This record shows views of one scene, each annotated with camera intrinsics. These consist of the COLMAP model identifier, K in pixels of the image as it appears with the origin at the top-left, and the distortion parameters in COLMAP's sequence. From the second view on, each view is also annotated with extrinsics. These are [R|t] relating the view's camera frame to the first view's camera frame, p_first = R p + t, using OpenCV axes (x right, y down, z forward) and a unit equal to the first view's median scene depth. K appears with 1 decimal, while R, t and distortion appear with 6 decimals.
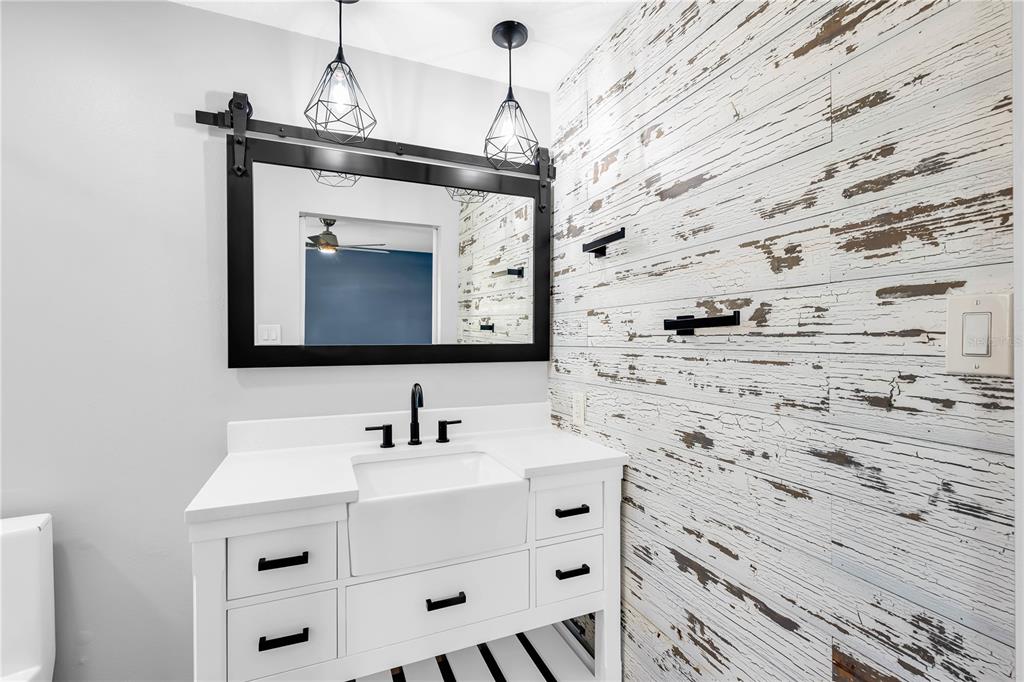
lens RADIAL K [[449.8, 0, 511.1], [0, 449.8, 339.5], [0, 0, 1]] dist [0.001106, 0.000123]
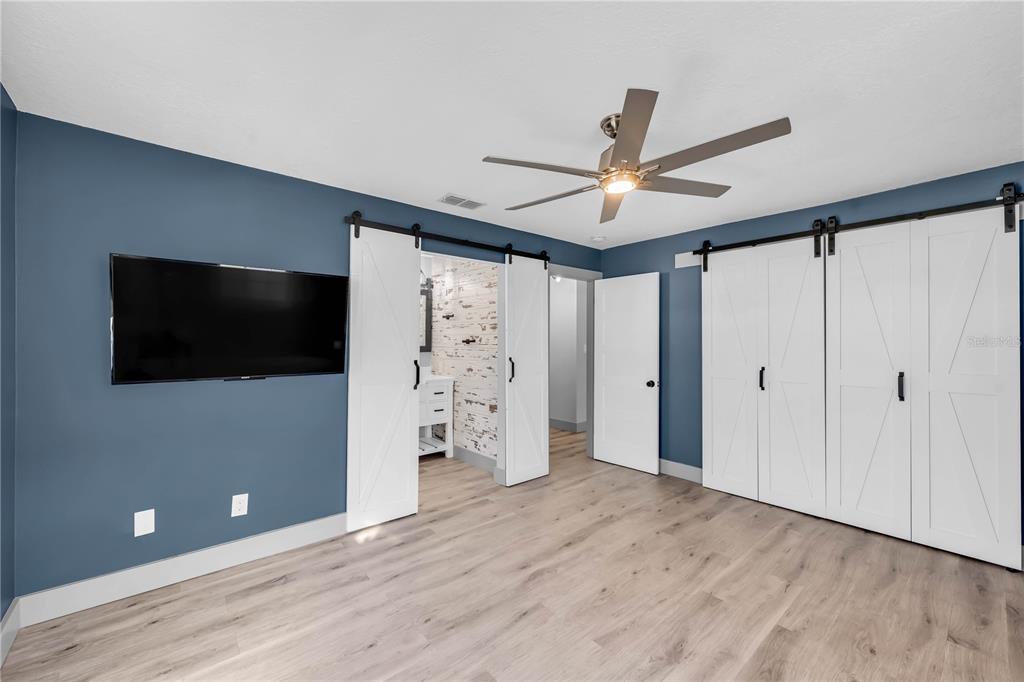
lens RADIAL K [[407.7, 0, 510.4], [0, 407.7, 339.8], [0, 0, 1]] dist [0.000259, -0.000110]
pose [[0.952470, 0.004182, 0.304605, -0.288755], [-0.003461, 0.999990, -0.002907, -0.031593], [-0.304614, 0.001715, 0.952474, -2.098727]]
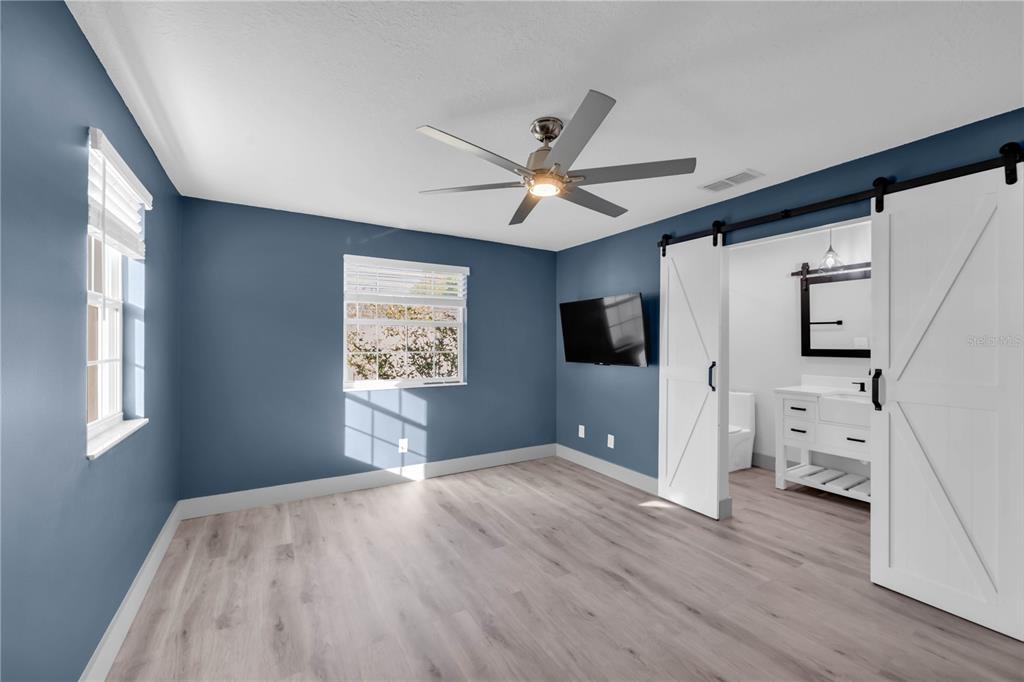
lens RADIAL K [[407.7, 0, 510.4], [0, 407.7, 339.8], [0, 0, 1]] dist [0.000259, -0.000110]
pose [[0.146295, -0.005292, -0.989227, 1.730093], [-0.001706, 0.999983, -0.005602, -0.026439], [0.989240, 0.002507, 0.146283, -1.276403]]
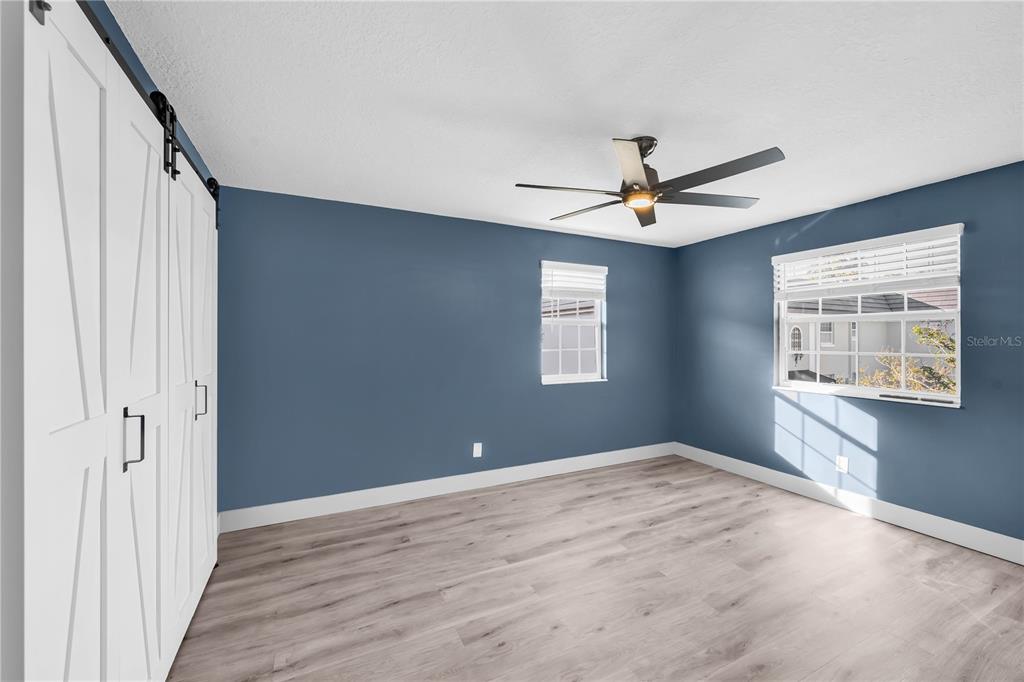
lens RADIAL K [[407.7, 0, 510.4], [0, 407.7, 339.8], [0, 0, 1]] dist [0.000259, -0.000110]
pose [[-0.998105, -0.001787, -0.061509, 0.985704], [-0.001714, 0.999998, -0.001247, -0.028599], [0.061511, -0.001139, -0.998106, 0.452225]]
